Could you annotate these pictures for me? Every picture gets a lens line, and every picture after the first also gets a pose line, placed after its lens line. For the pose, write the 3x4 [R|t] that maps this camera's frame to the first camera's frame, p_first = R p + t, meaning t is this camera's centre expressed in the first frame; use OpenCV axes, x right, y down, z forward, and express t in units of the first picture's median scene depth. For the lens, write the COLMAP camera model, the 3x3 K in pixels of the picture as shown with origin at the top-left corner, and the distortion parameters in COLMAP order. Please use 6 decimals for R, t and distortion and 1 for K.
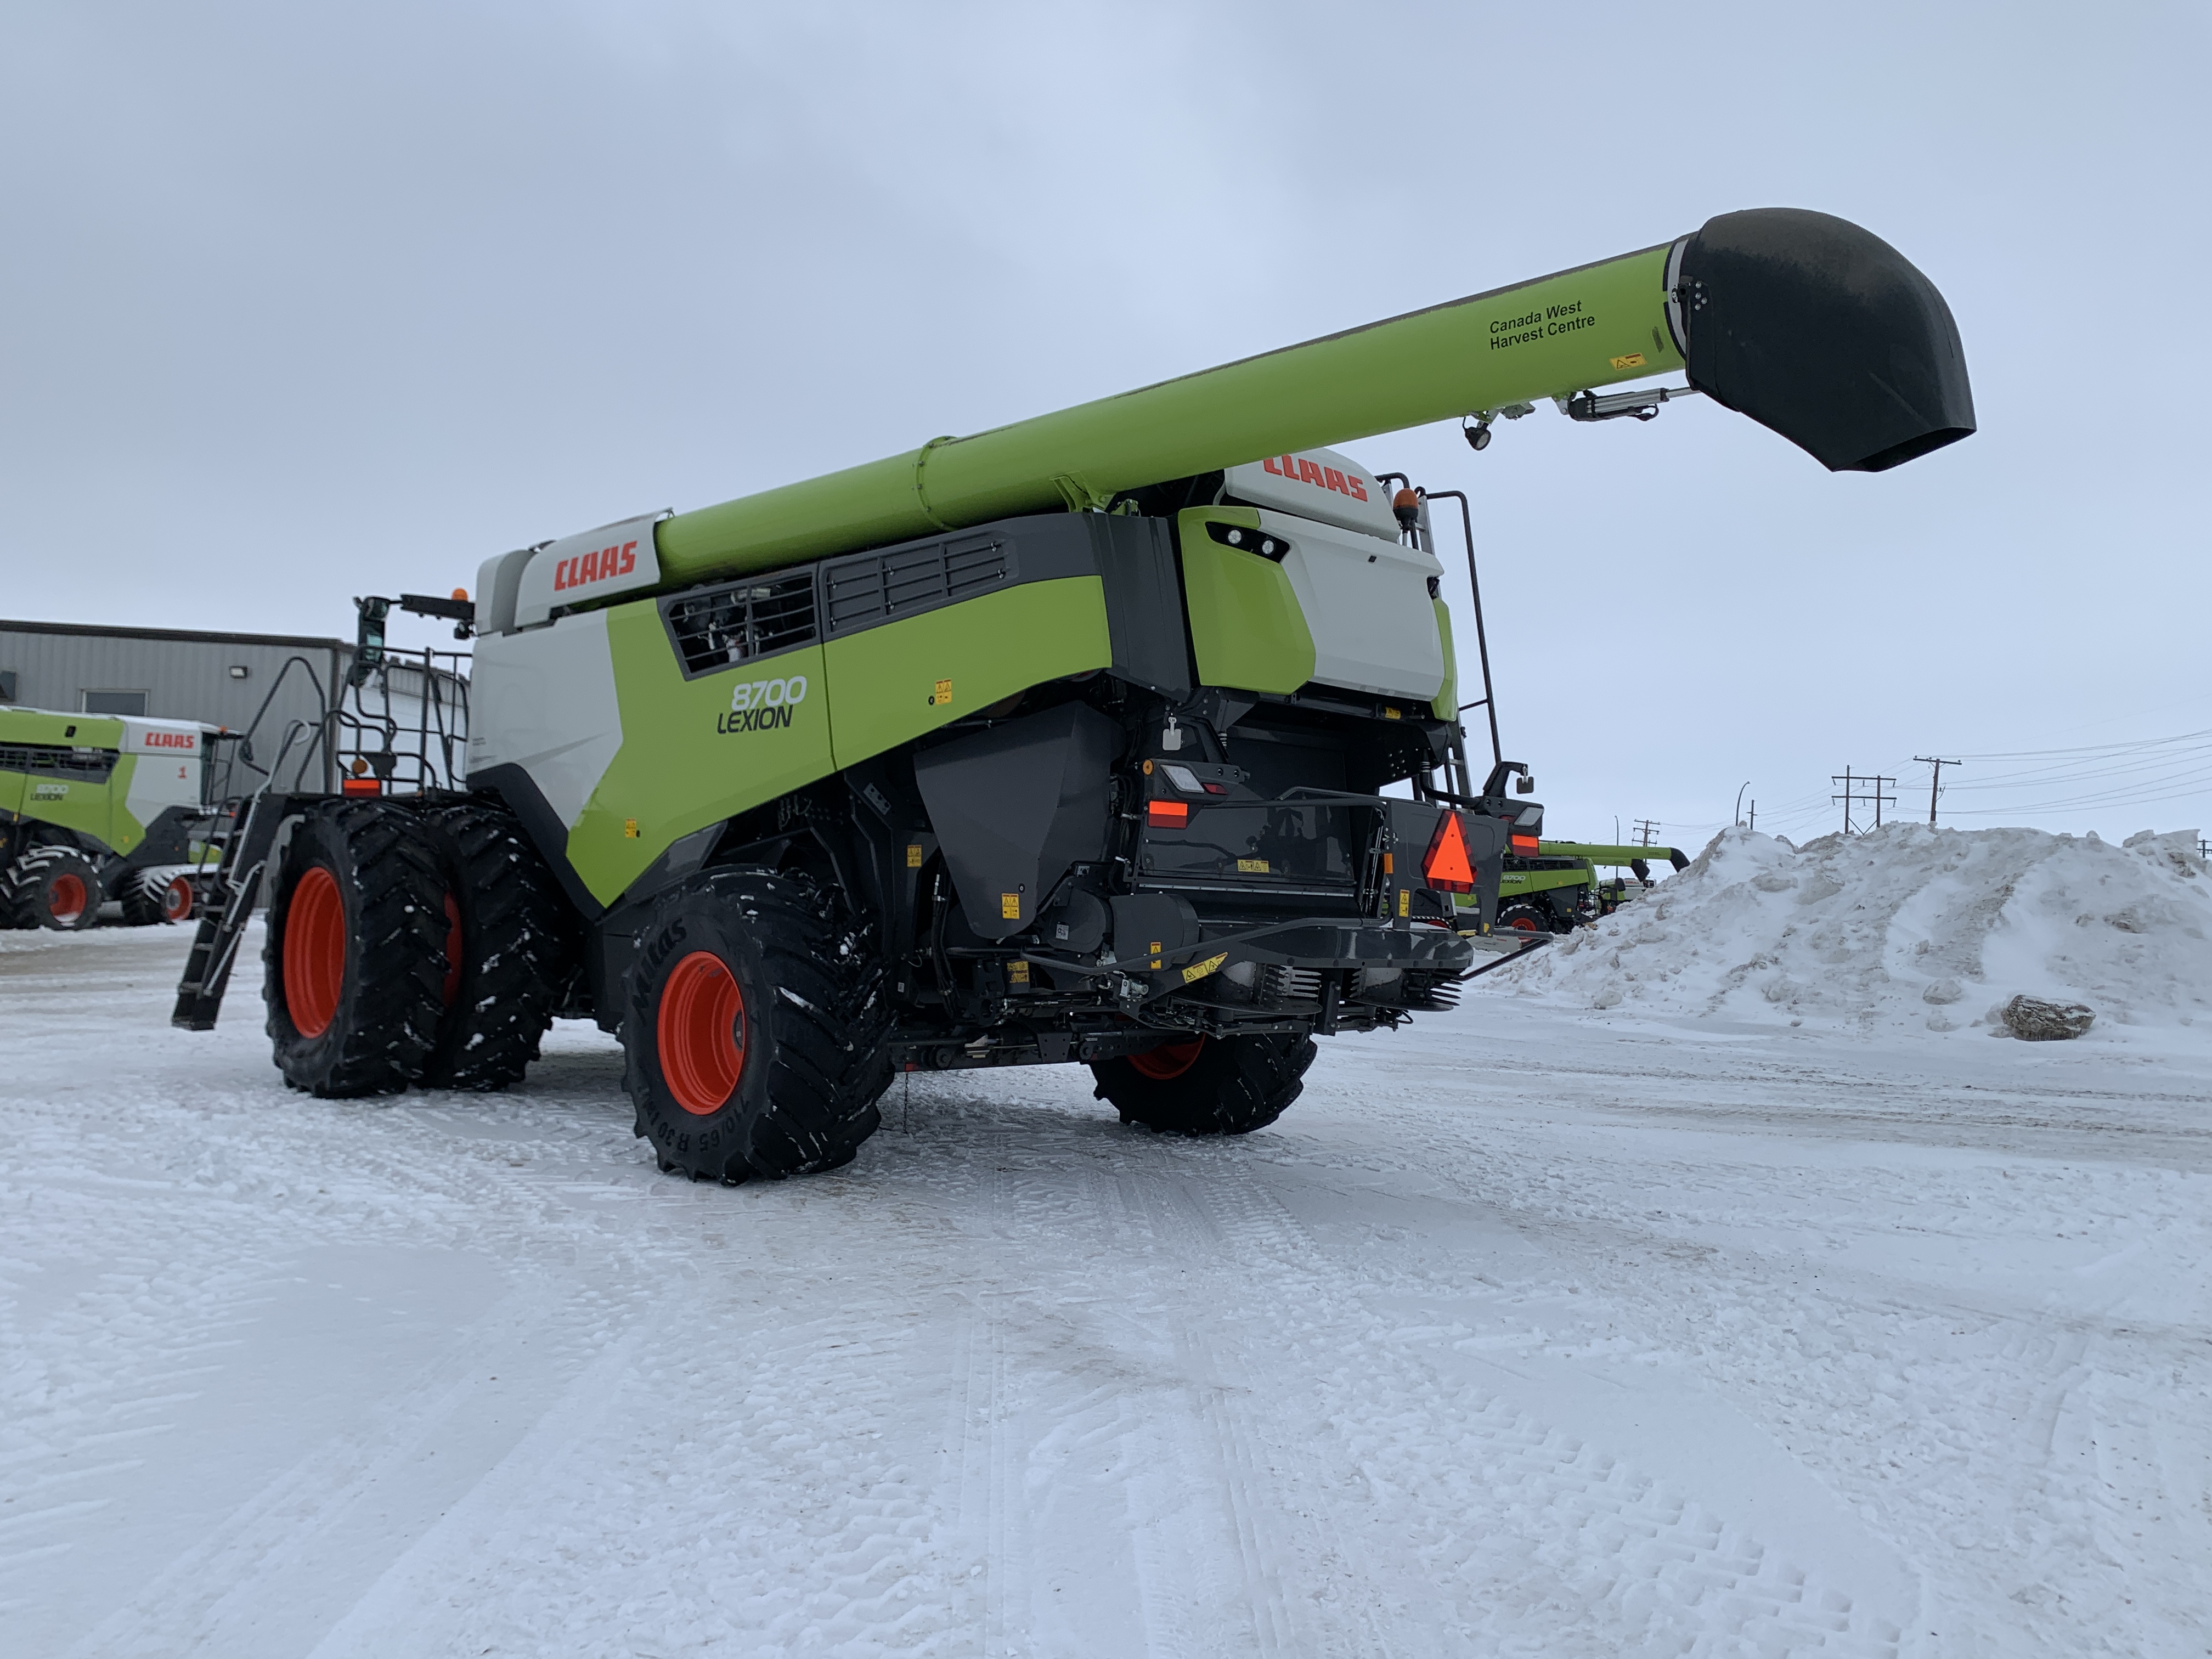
lens RADIAL K [[1708.1, 0, 1106.0], [0, 1708.1, 829.5], [0, 0, 1]] dist [-0.056620, -0.001516]
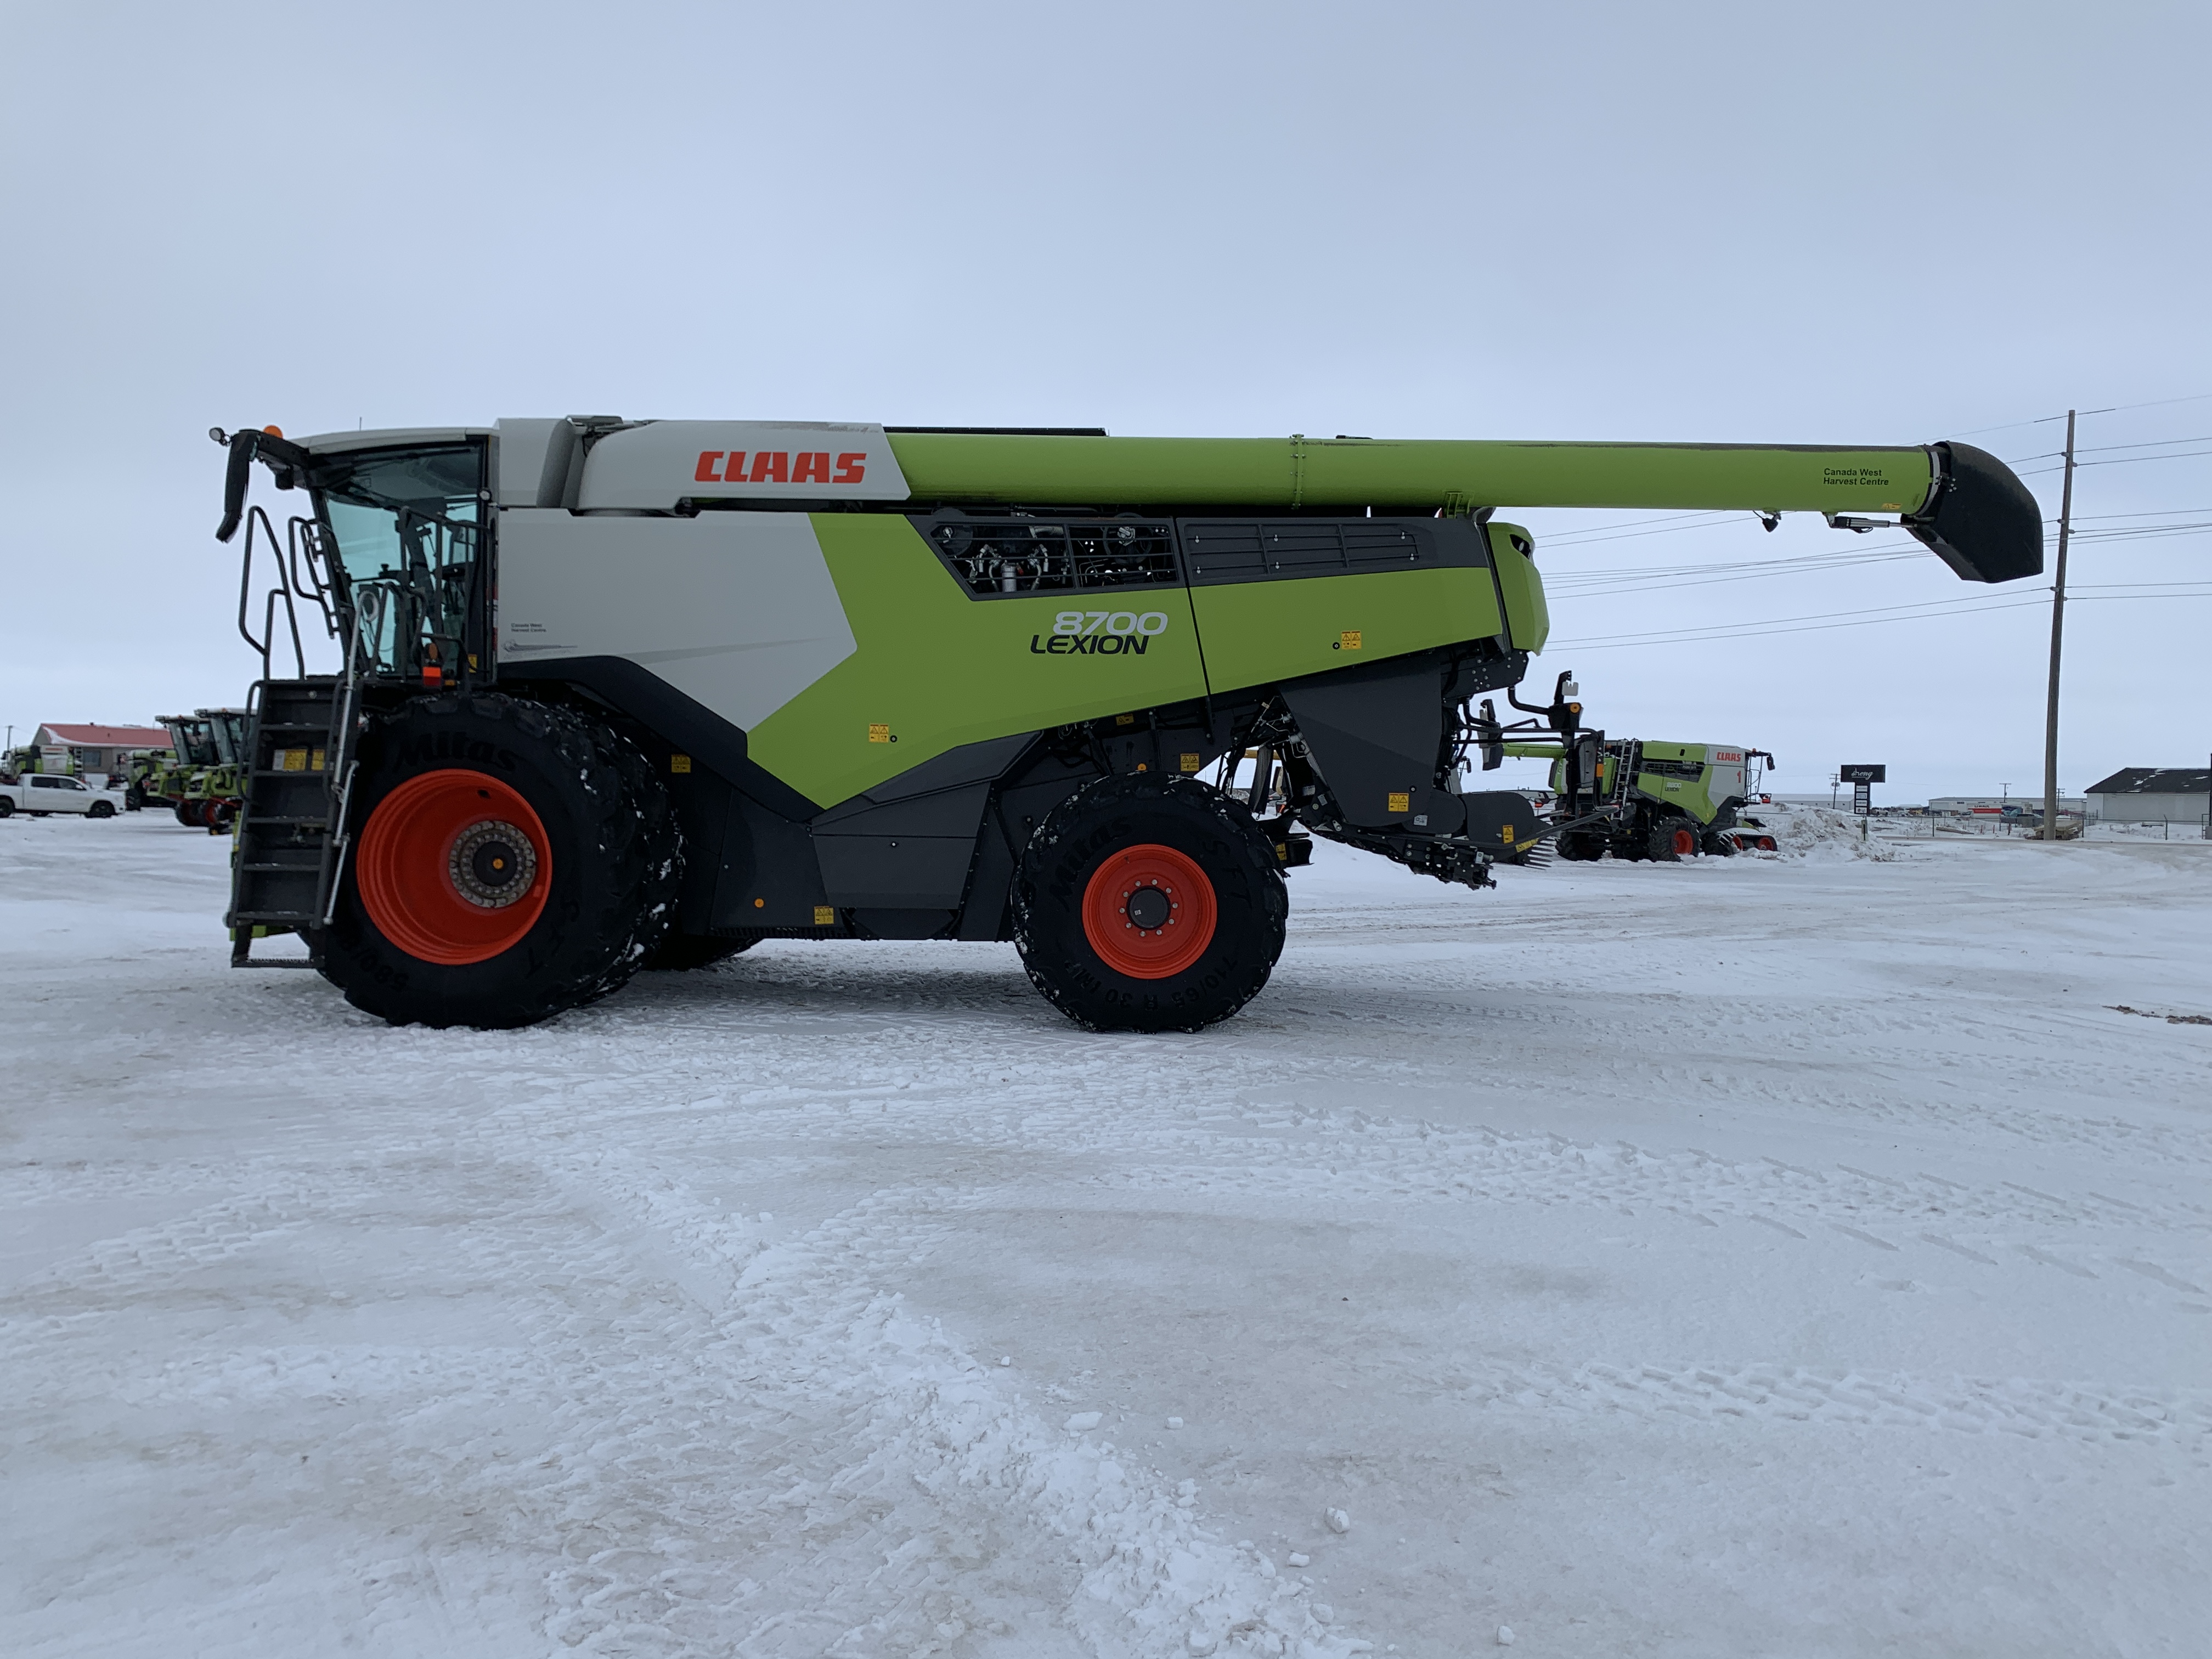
lens RADIAL K [[1689.1, 0, 1106.0], [0, 1689.1, 829.5], [0, 0, 1]] dist [0.058908, -0.001480]
pose [[0.678690, -0.021496, 0.734110, -1.041383], [-0.020927, 0.998600, 0.048588, 0.005377], [-0.734126, -0.048338, 0.677290, 0.203695]]
